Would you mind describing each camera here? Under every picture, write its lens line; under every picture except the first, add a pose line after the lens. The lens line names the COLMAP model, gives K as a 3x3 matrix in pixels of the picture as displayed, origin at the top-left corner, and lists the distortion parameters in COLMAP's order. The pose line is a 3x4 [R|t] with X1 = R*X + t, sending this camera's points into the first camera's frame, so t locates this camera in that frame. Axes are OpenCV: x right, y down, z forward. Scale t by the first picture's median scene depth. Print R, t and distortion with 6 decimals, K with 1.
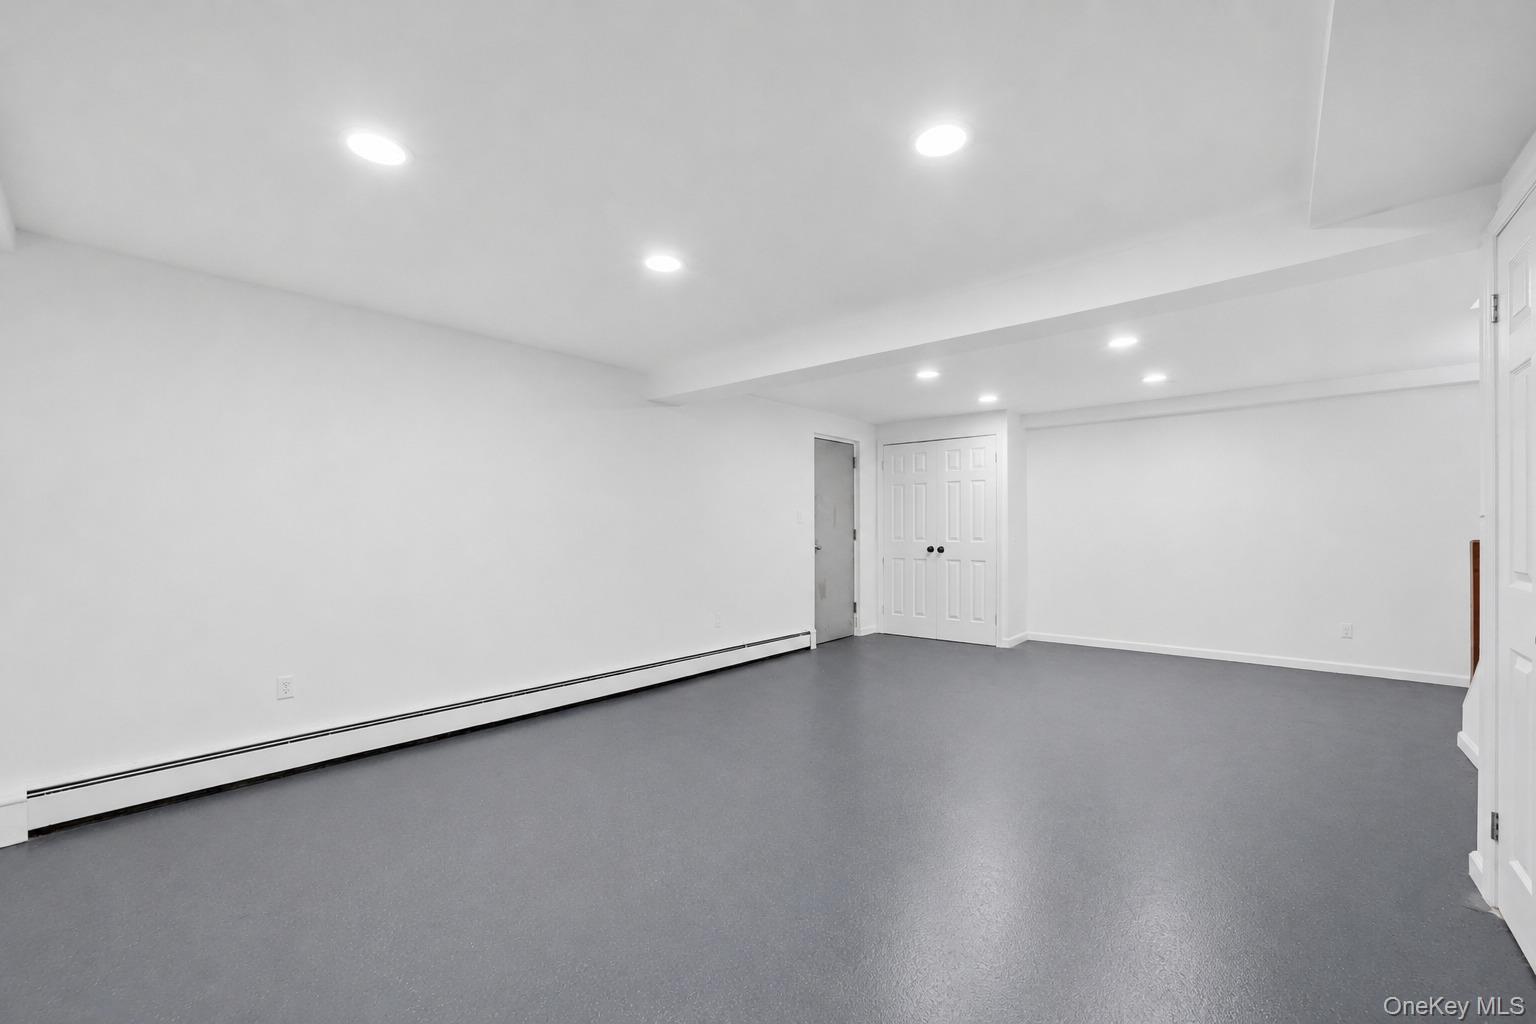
lens RADIAL K [[608.9, 0, 770.8], [0, 608.9, 530.2], [0, 0, 1]] dist [-0.016596, 0.000084]
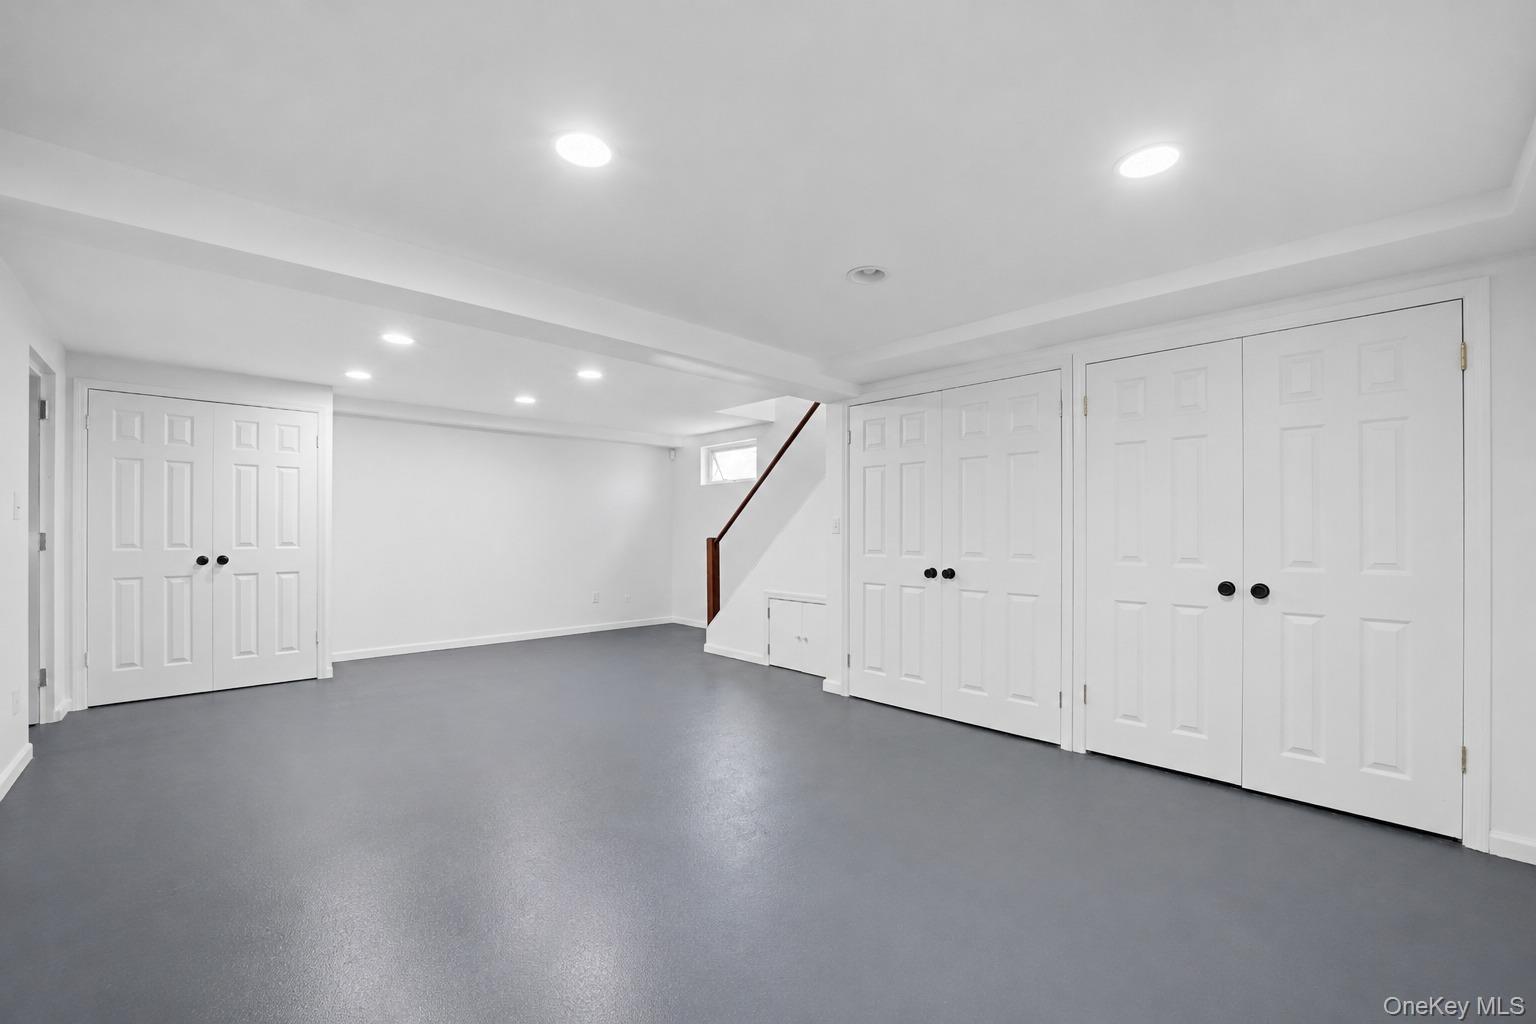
lens RADIAL K [[608.9, 0, 770.8], [0, 608.9, 530.2], [0, 0, 1]] dist [-0.016596, 0.000084]
pose [[0.109089, 0.003701, 0.994025, -0.335415], [-0.001005, 0.999993, -0.003612, -0.000579], [-0.994031, -0.000605, 0.109092, 0.302729]]
